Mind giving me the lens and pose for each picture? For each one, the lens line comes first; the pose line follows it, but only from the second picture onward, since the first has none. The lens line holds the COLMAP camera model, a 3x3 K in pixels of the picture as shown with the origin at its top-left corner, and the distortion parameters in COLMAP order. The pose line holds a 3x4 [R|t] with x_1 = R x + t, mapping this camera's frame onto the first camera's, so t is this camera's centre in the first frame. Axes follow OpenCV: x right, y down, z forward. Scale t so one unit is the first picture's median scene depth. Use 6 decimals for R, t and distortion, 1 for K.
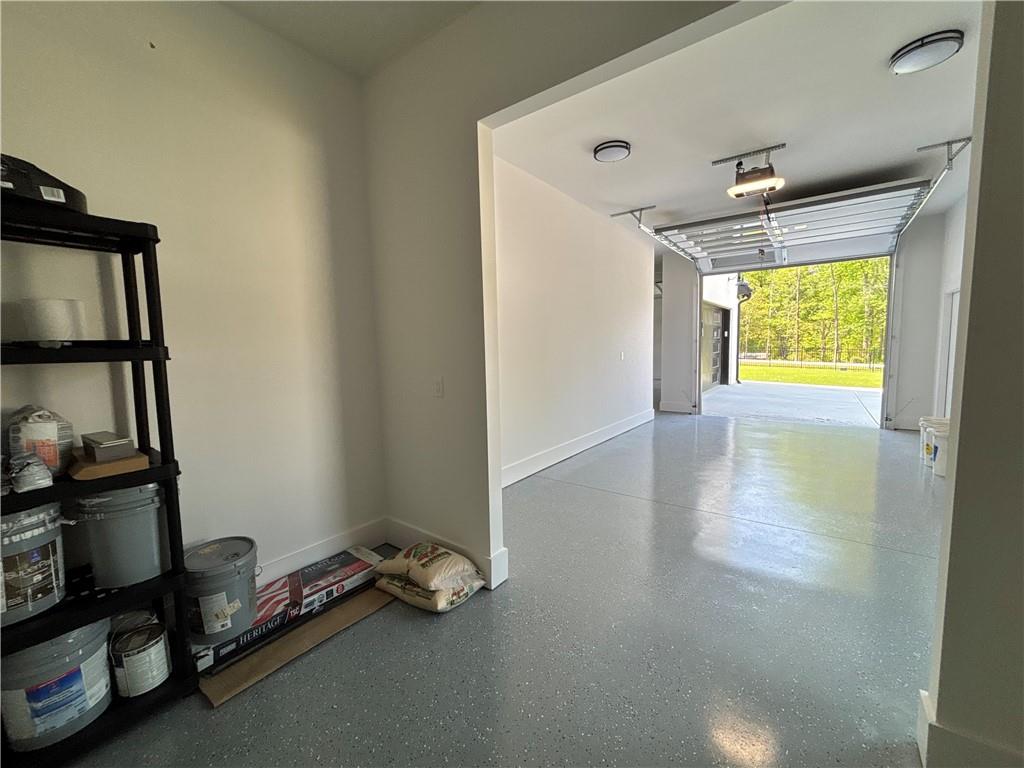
lens RADIAL K [[417.2, 0, 512.0], [0, 417.2, 384.0], [0, 0, 1]] dist [-0.004256, 0.003439]
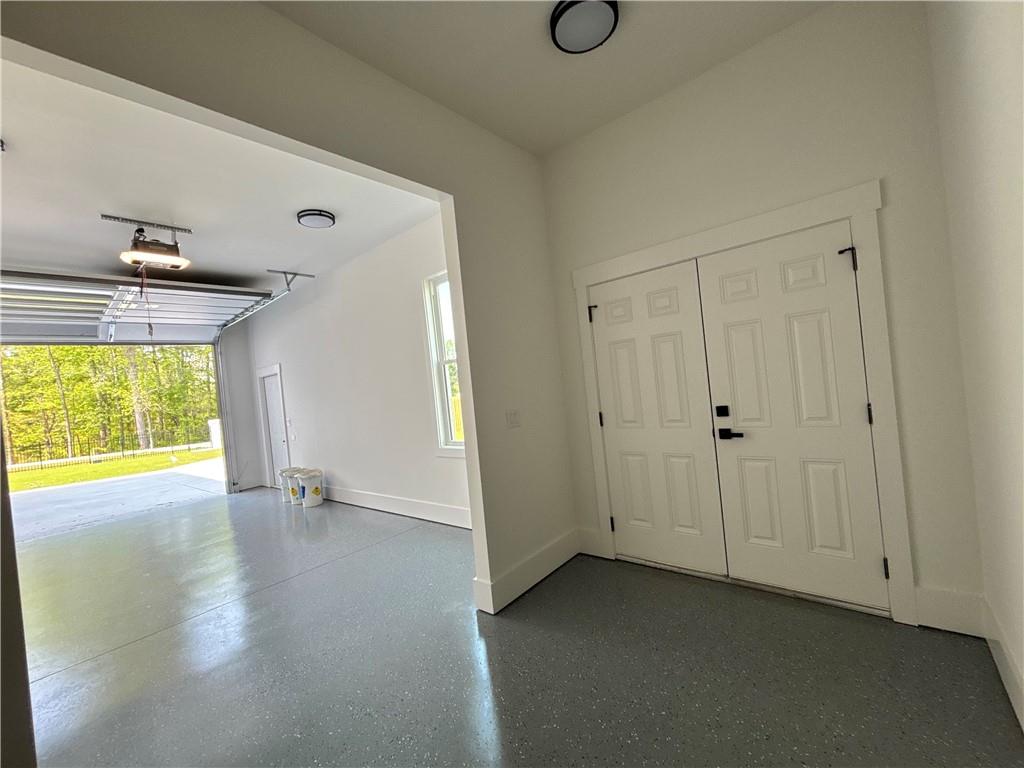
lens RADIAL K [[417.2, 0, 512.0], [0, 417.2, 384.0], [0, 0, 1]] dist [-0.004256, 0.003439]
pose [[0.070194, 0.011556, 0.997466, -0.194443], [0.195470, 0.980388, -0.025114, -0.007259], [-0.978194, 0.196737, 0.066559, 0.126691]]
